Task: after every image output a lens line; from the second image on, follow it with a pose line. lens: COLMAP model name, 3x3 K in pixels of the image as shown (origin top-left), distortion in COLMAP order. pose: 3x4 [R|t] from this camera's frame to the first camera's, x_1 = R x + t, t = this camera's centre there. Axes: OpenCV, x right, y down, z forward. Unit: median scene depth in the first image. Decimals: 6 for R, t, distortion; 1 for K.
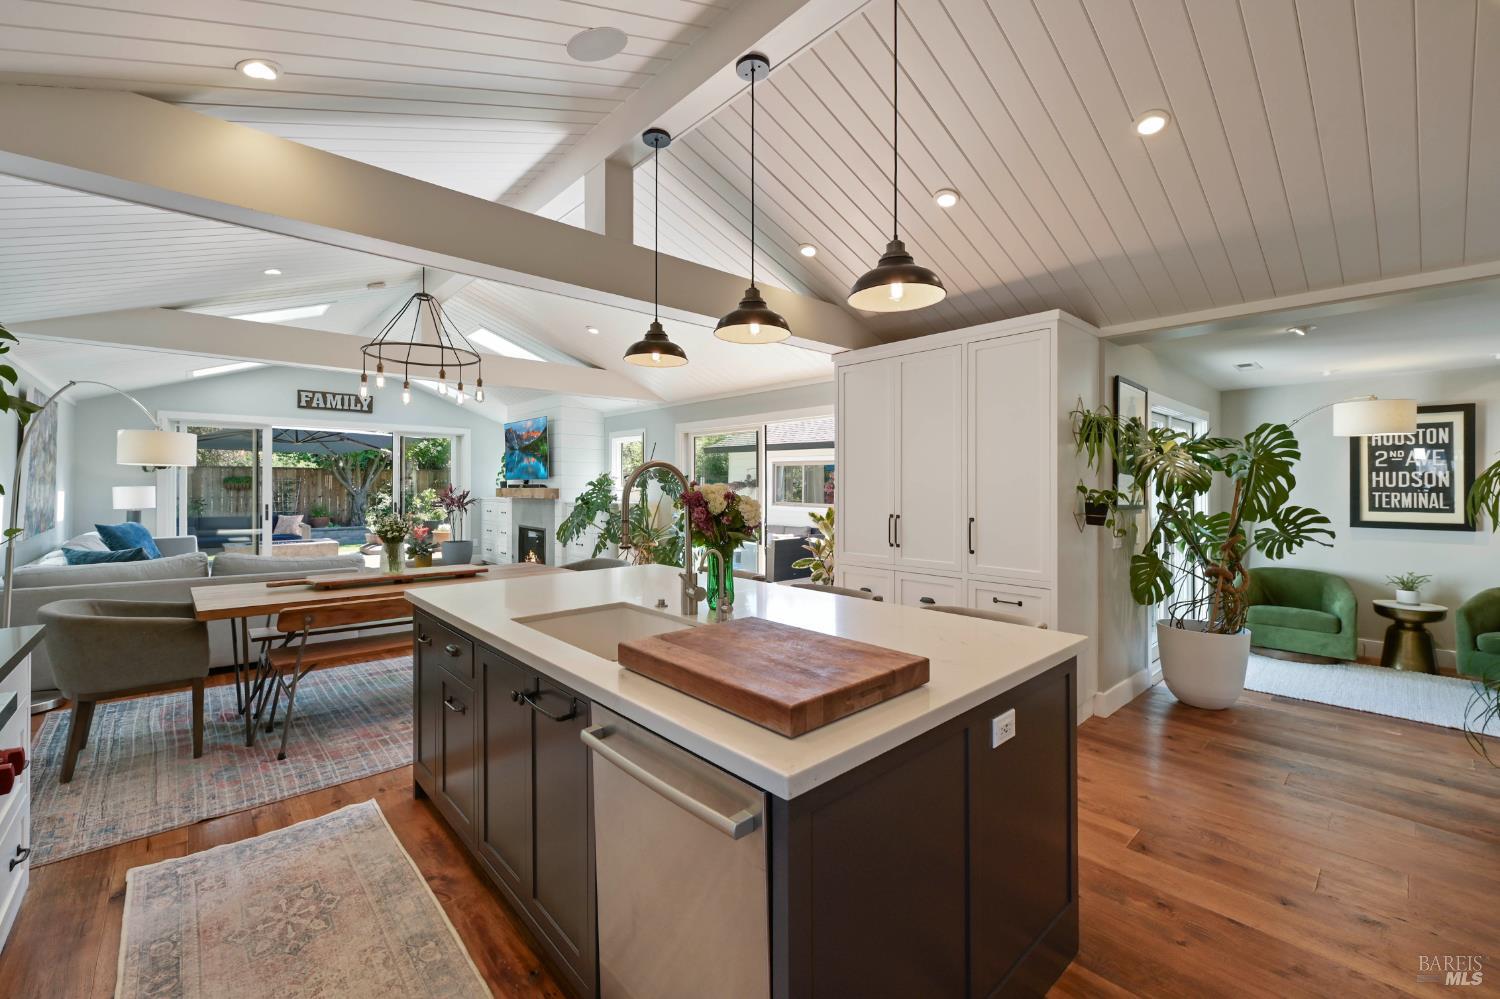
lens RADIAL K [[591.4, 0, 734.9], [0, 591.4, 475.3], [0, 0, 1]] dist [0.004727, 0.000408]
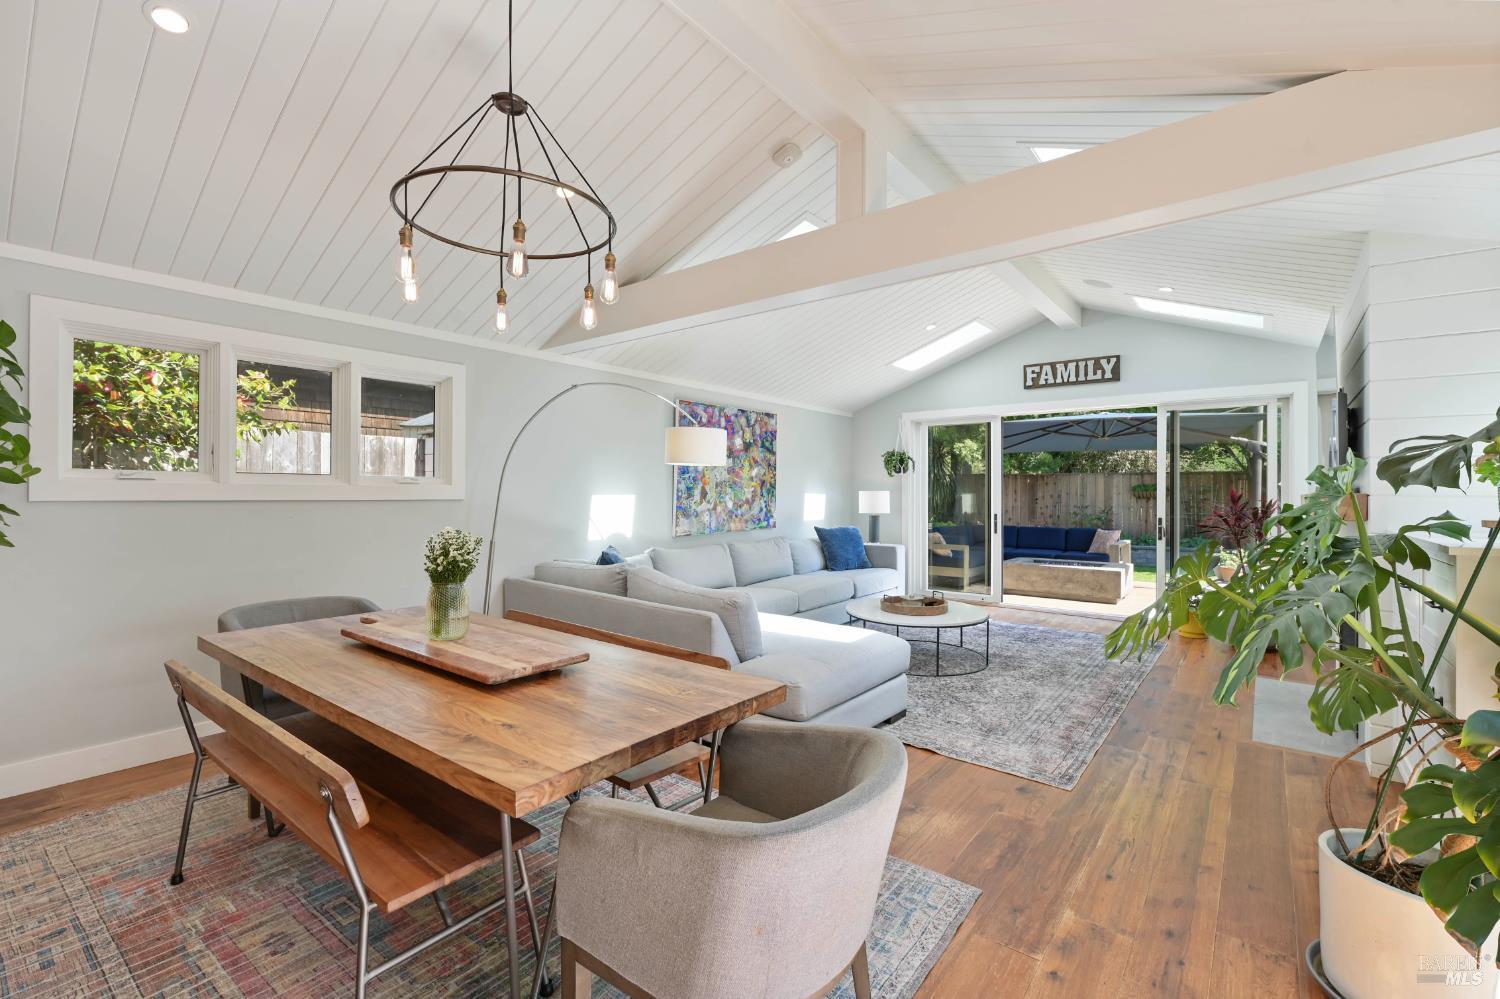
lens RADIAL K [[639.6, 0, 772.1], [0, 639.6, 505.6], [0, 0, 1]] dist [0.004509, 0.000785]
pose [[0.181850, 0.018306, -0.983156, 0.020320], [0.009611, 0.999746, 0.020393, 0.017105], [0.983279, -0.013158, 0.181628, 0.534526]]
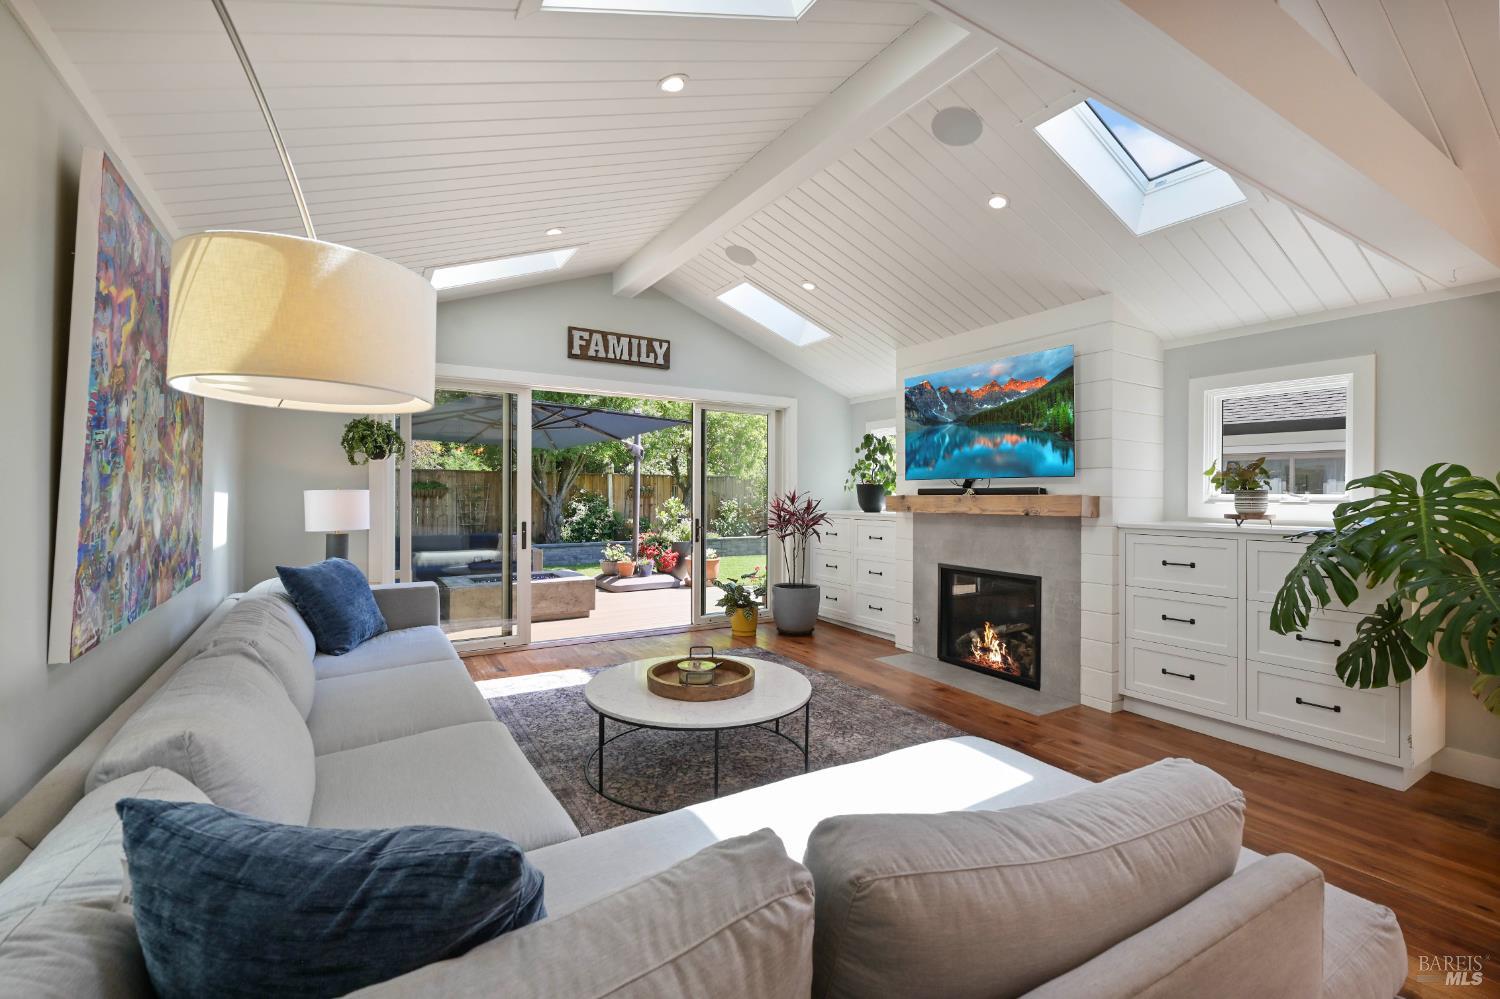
lens RADIAL K [[639.6, 0, 752.8], [0, 639.6, 485.1], [0, 0, 1]] dist [0.004509, 0.000785]
pose [[0.982874, -0.000537, -0.184276, -0.447992], [0.000894, 0.999998, 0.001851, 0.011562], [0.184275, -0.001984, 0.982873, 0.418100]]
